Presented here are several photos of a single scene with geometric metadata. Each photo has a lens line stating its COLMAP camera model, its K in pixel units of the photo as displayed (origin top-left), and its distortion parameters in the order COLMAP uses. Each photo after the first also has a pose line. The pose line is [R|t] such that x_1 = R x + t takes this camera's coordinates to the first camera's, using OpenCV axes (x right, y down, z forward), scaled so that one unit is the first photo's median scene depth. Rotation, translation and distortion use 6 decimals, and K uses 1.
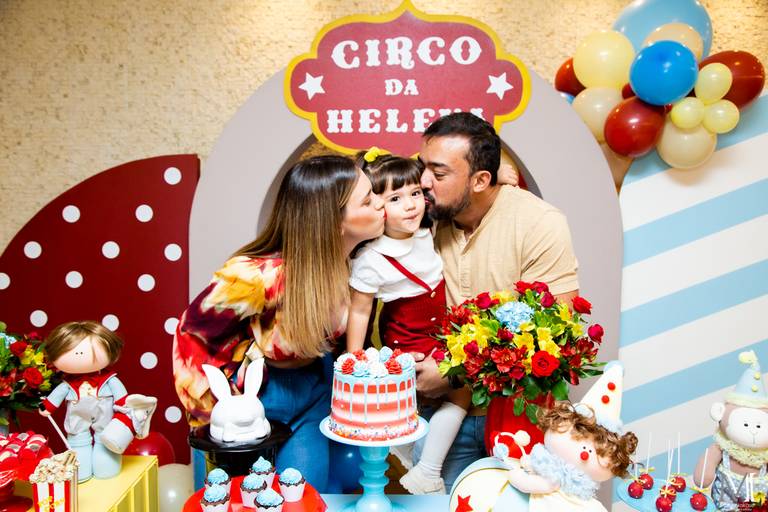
lens RADIAL K [[617.6, 0, 386.4], [0, 617.6, 258.4], [0, 0, 1]] dist [-0.044154, 0.059164]
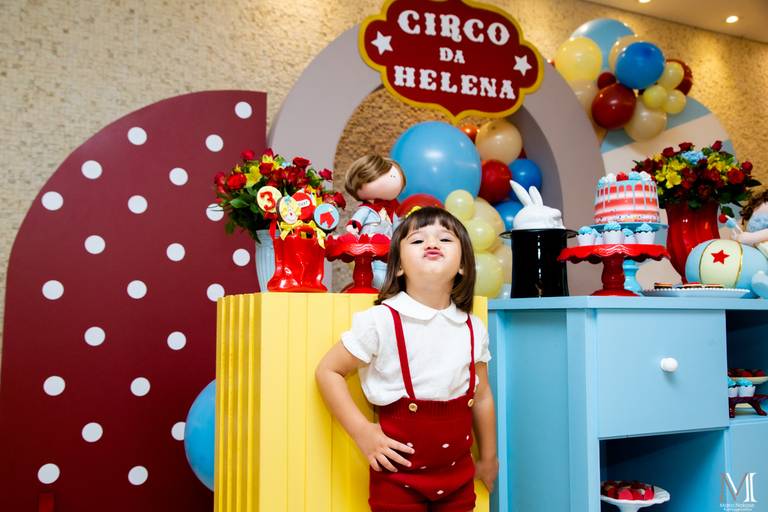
lens RADIAL K [[660.5, 0, 391.9], [0, 660.5, 264.0], [0, 0, 1]] dist [-0.001496, 0.025439]
pose [[0.918594, 0.020121, 0.394689, -0.580083], [0.030906, 0.991987, -0.122502, 0.276753], [-0.393991, 0.124728, 0.910612, -0.071681]]
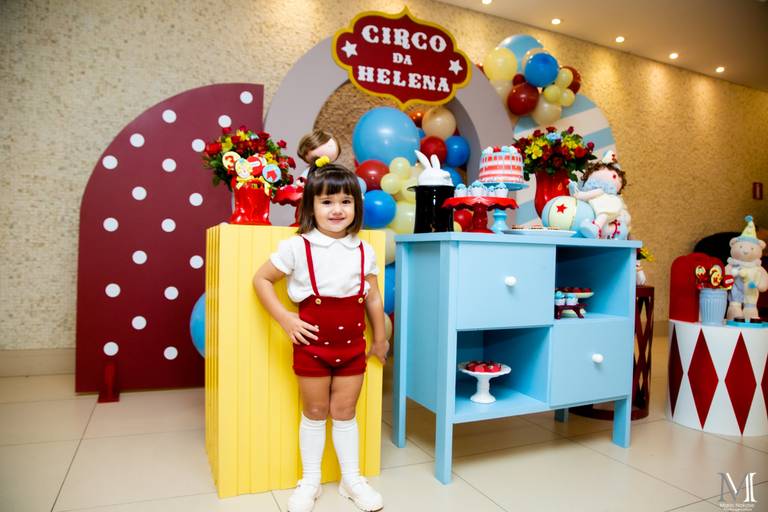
lens RADIAL K [[496.6, 0, 391.0], [0, 496.6, 252.8], [0, 0, 1]] dist [-0.090668, 0.031416]
pose [[0.920514, 0.008323, 0.390621, -0.504060], [0.010989, 0.998826, -0.047179, 0.294507], [-0.390555, 0.047722, 0.919342, -0.154829]]
